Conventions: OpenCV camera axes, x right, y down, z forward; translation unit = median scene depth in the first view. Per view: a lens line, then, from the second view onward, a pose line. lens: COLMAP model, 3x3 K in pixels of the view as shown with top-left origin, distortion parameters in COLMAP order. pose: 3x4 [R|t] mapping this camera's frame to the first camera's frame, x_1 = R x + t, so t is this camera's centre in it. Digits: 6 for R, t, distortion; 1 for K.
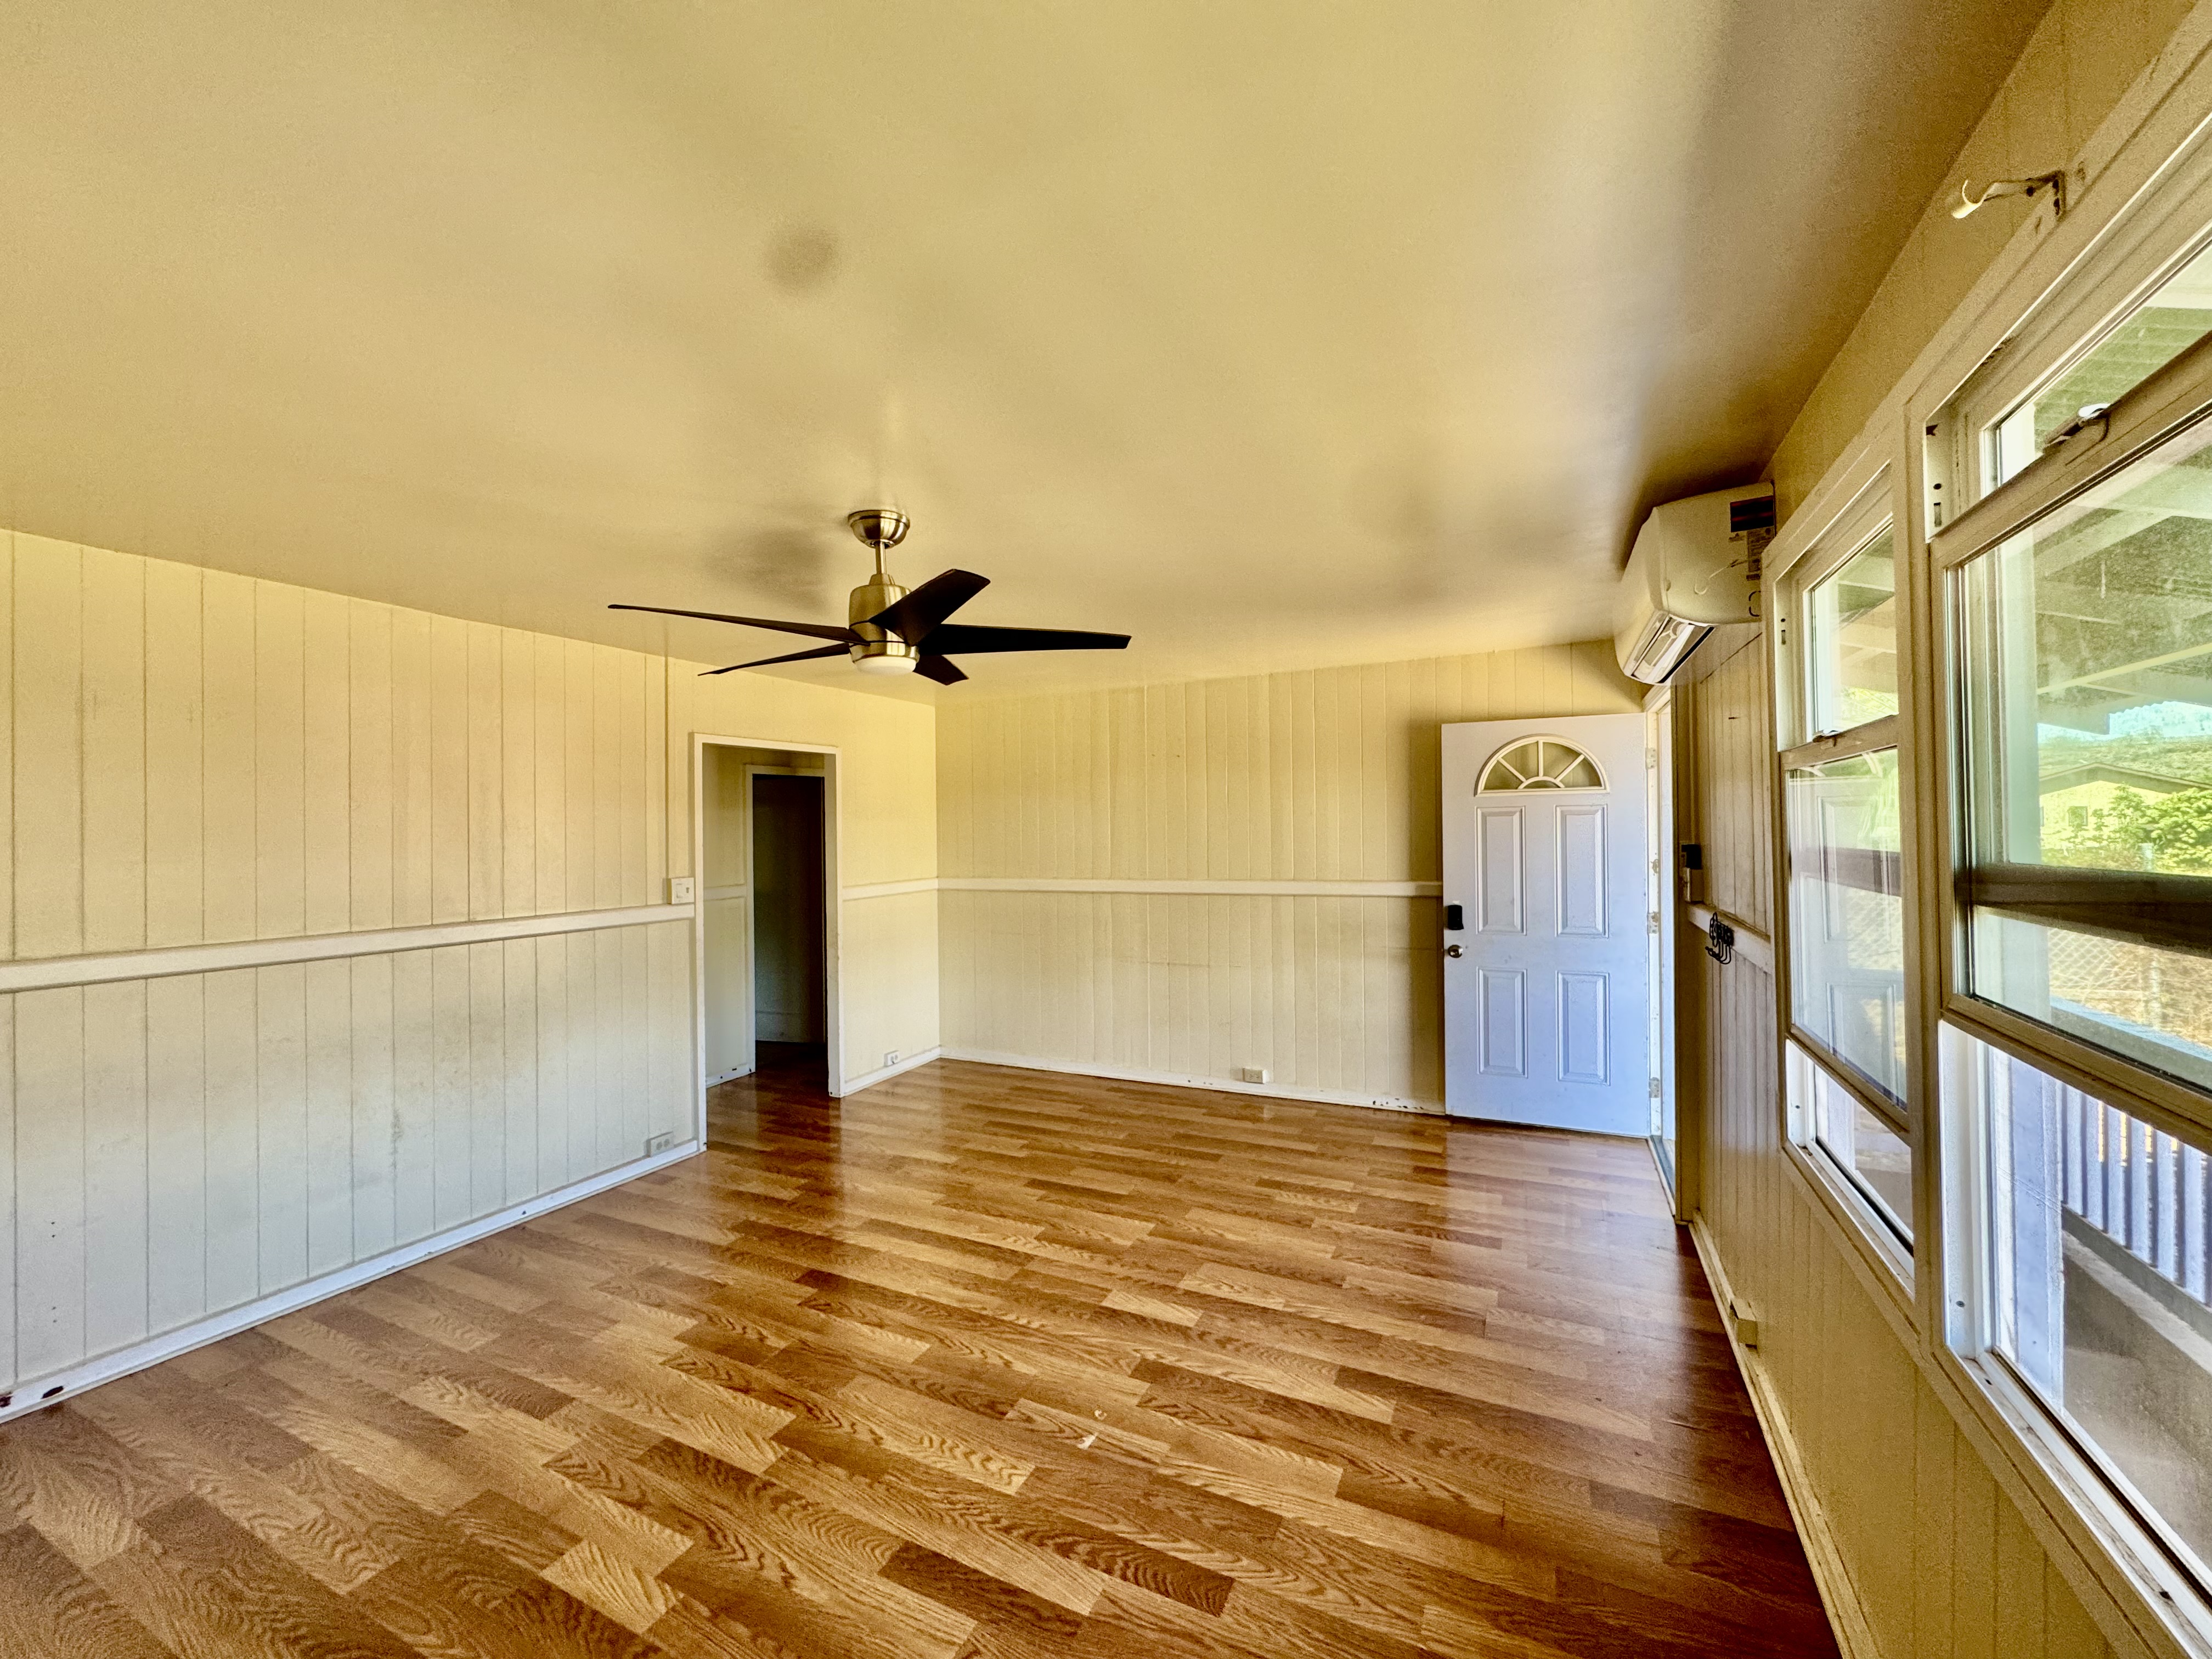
lens RADIAL K [[885.6, 0, 1117.4], [0, 885.6, 825.4], [0, 0, 1]] dist [-0.005124, 0.001114]
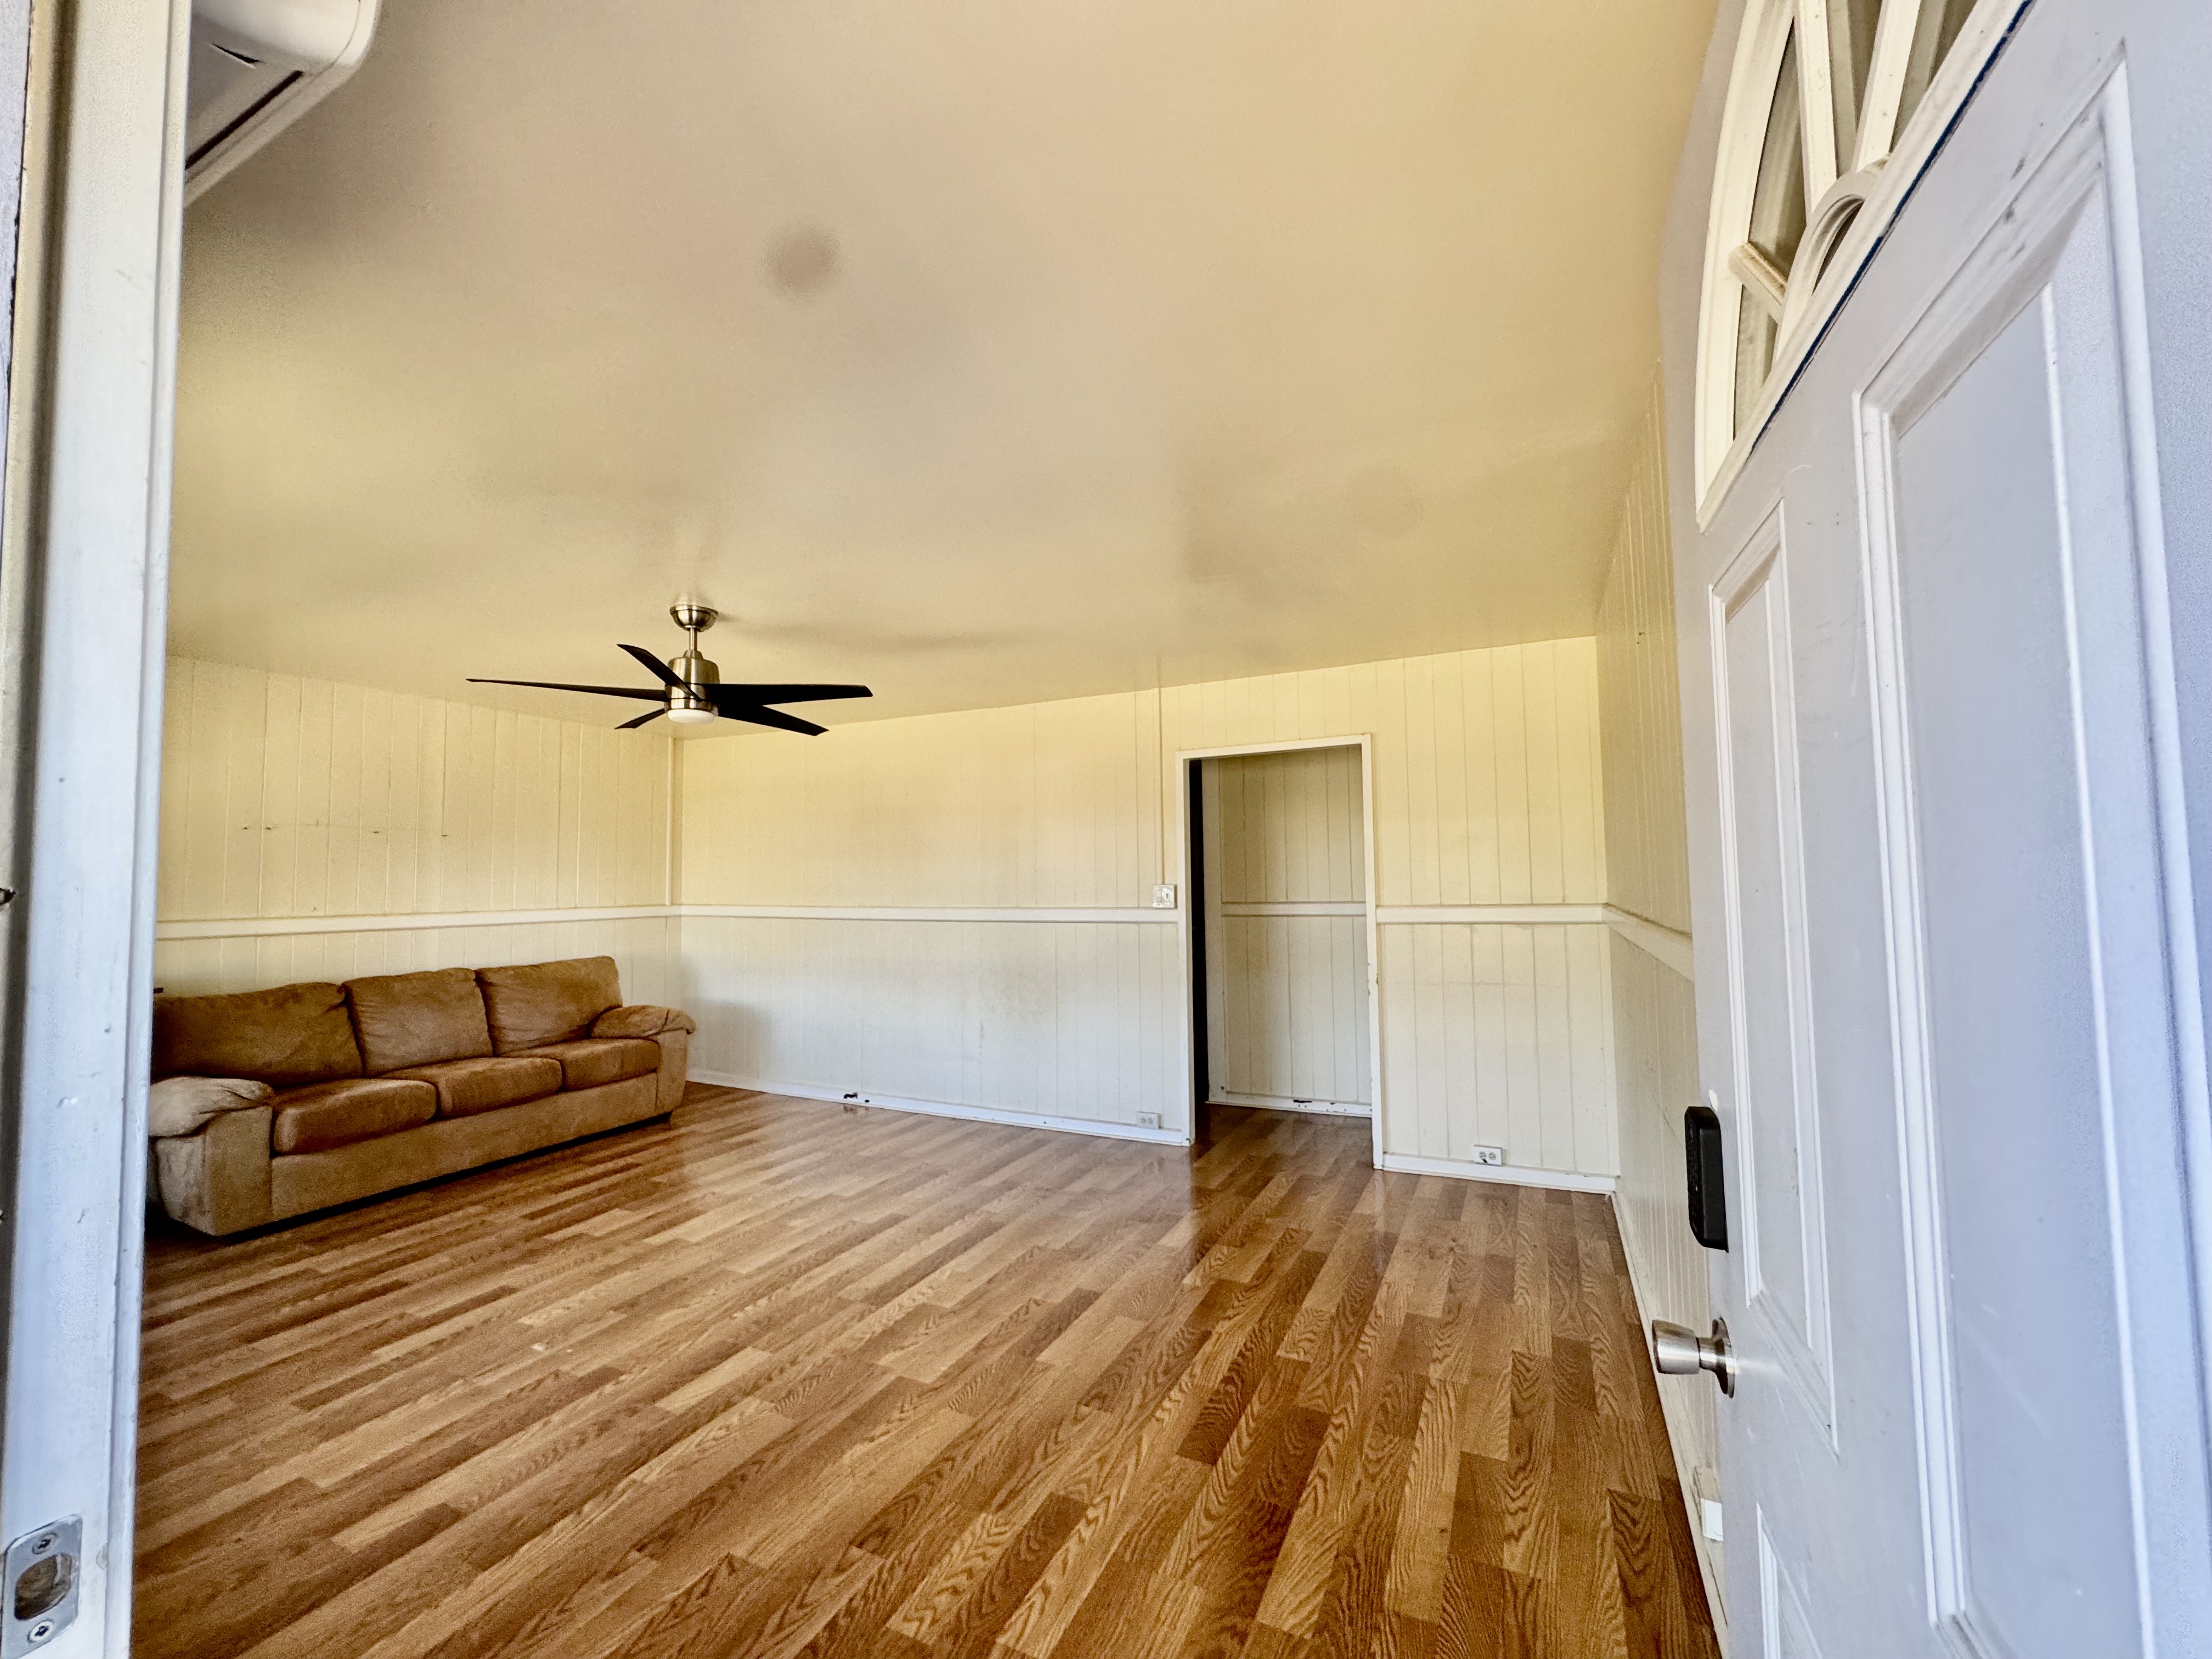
lens RADIAL K [[885.6, 0, 1085.6], [0, 885.6, 834.2], [0, 0, 1]] dist [-0.005124, 0.001114]
pose [[-0.005977, -0.035639, -0.999347, 0.835973], [0.021138, 0.999137, -0.035758, 0.047334], [0.999759, -0.021338, -0.005219, 1.251969]]
